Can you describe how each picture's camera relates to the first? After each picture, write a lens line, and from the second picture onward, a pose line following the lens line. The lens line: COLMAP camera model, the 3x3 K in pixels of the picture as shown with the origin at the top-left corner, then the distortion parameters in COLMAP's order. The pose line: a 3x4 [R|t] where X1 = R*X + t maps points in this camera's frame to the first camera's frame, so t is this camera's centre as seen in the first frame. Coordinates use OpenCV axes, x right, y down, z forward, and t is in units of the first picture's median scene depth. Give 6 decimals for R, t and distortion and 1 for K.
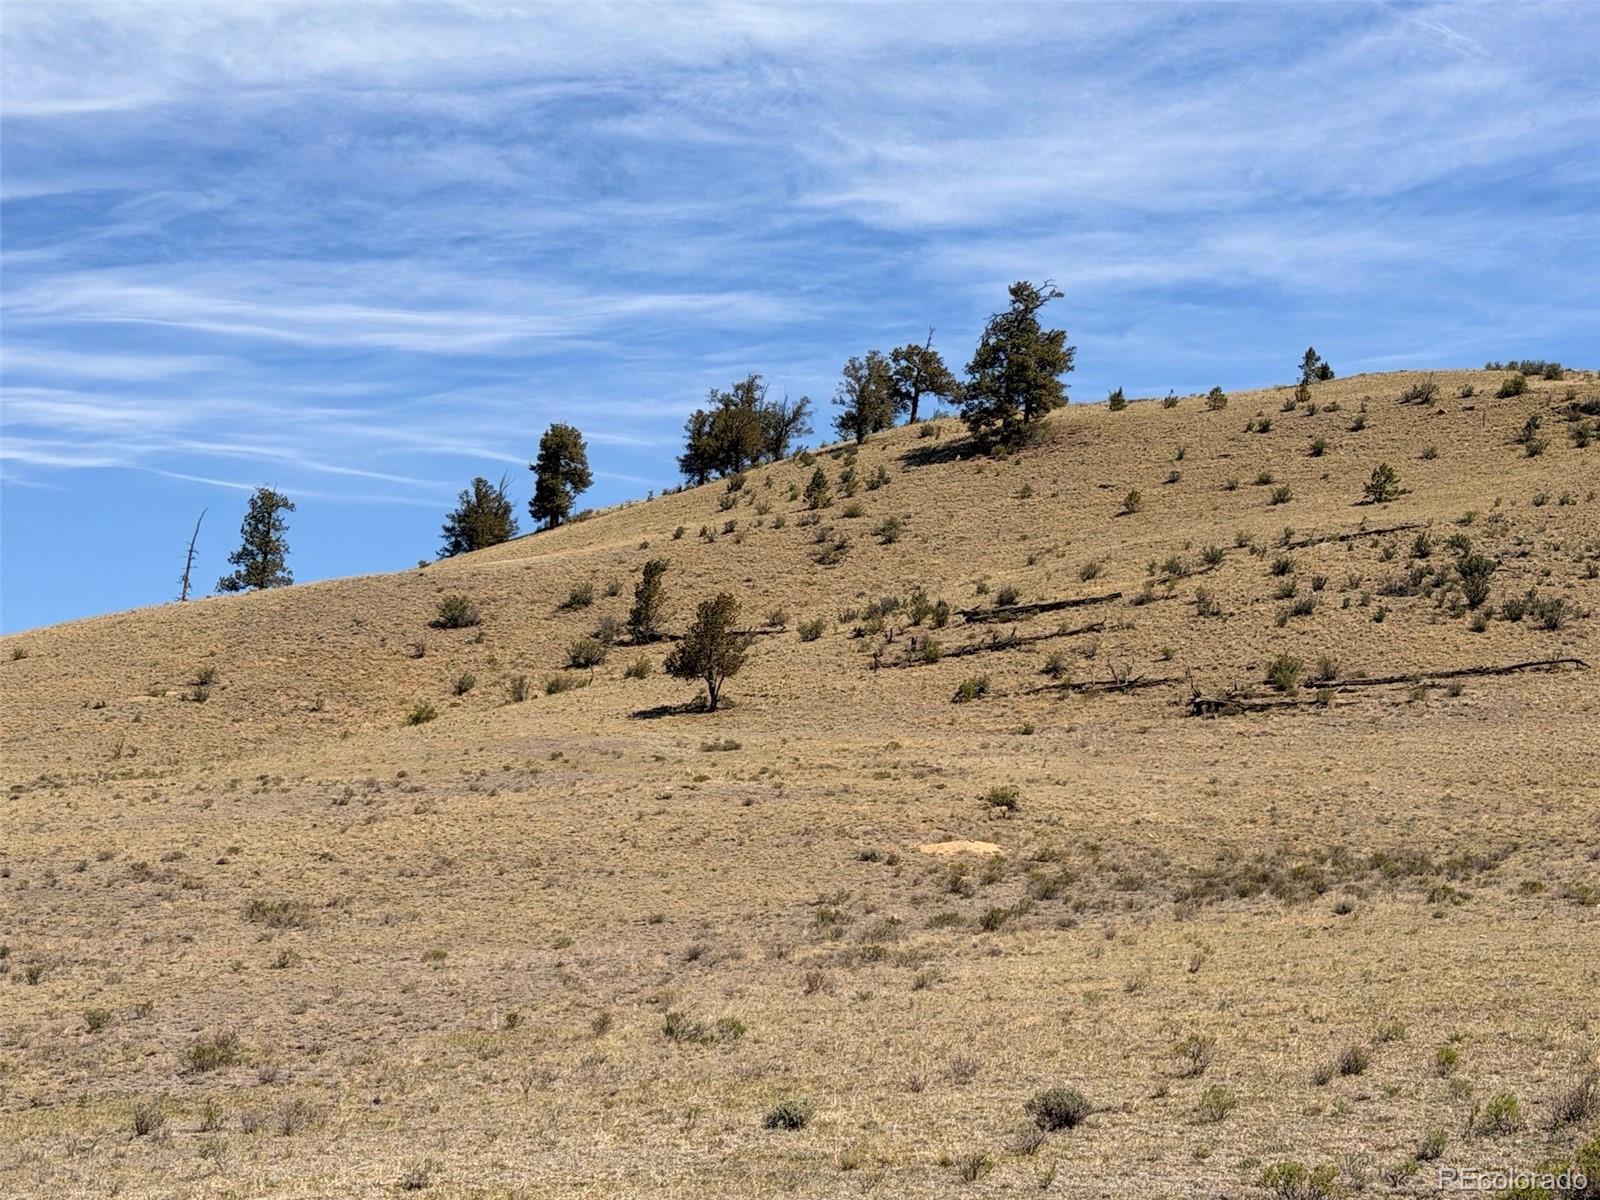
lens RADIAL K [[2495.3, 0, 800.0], [0, 2495.3, 600.0], [0, 0, 1]] dist [0.125472, 0.011759]
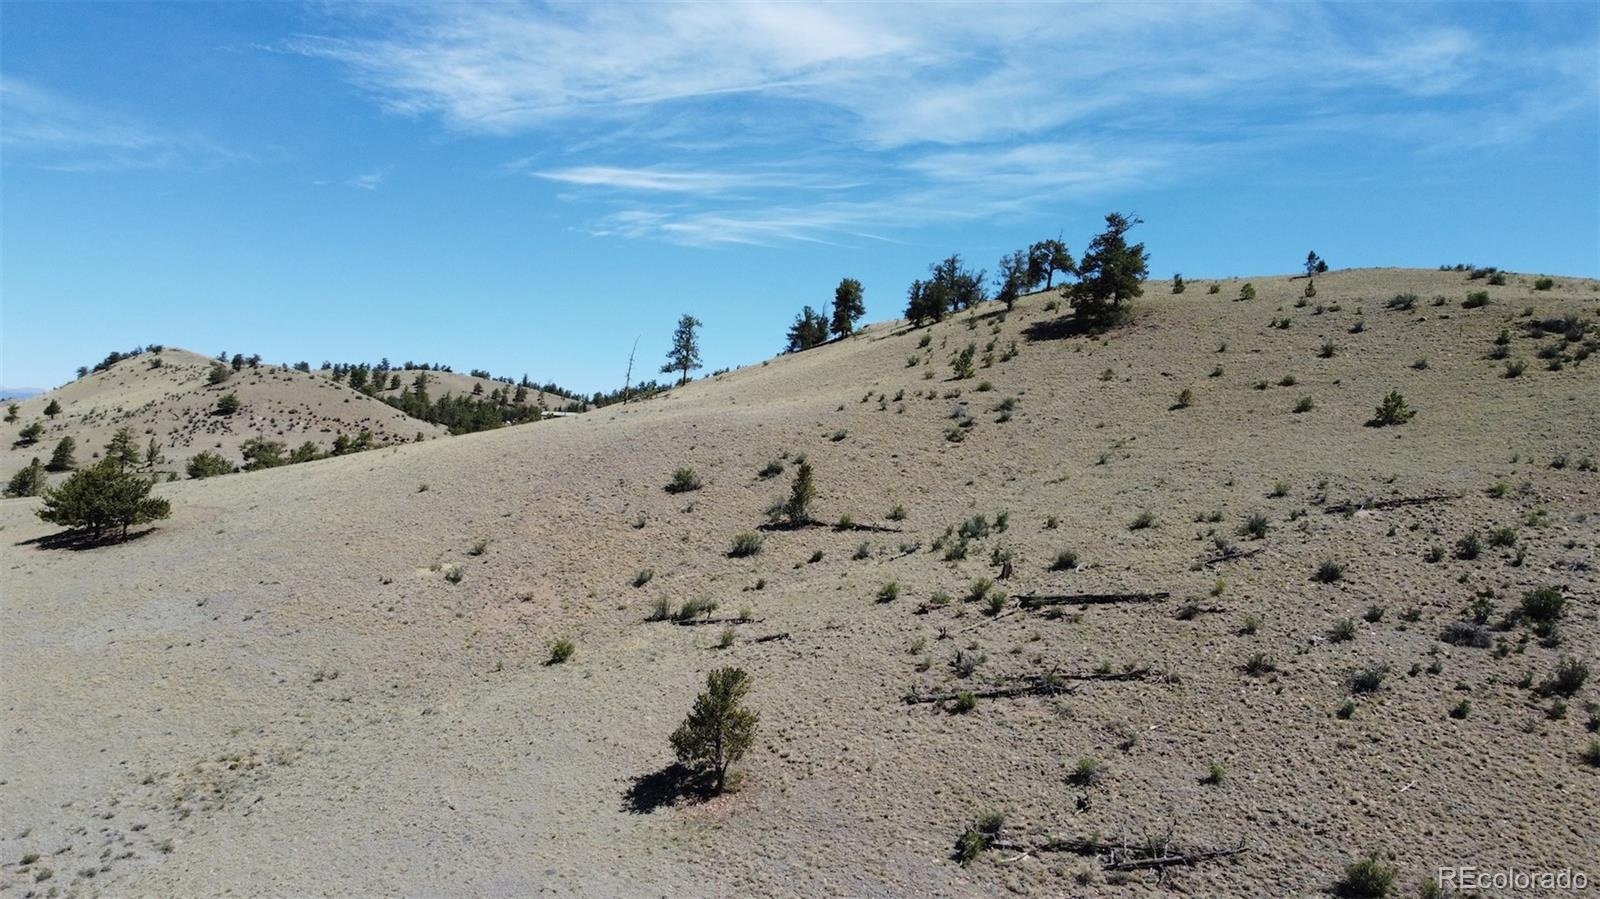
lens RADIAL K [[1221.5, 0, 793.6], [0, 1221.5, 447.8], [0, 0, 1]] dist [0.000135, -0.001742]
pose [[0.984228, 0.022215, -0.175502, 0.031158], [-0.005335, 0.995360, 0.096075, -0.056322], [0.176822, -0.093623, 0.979780, 0.238219]]
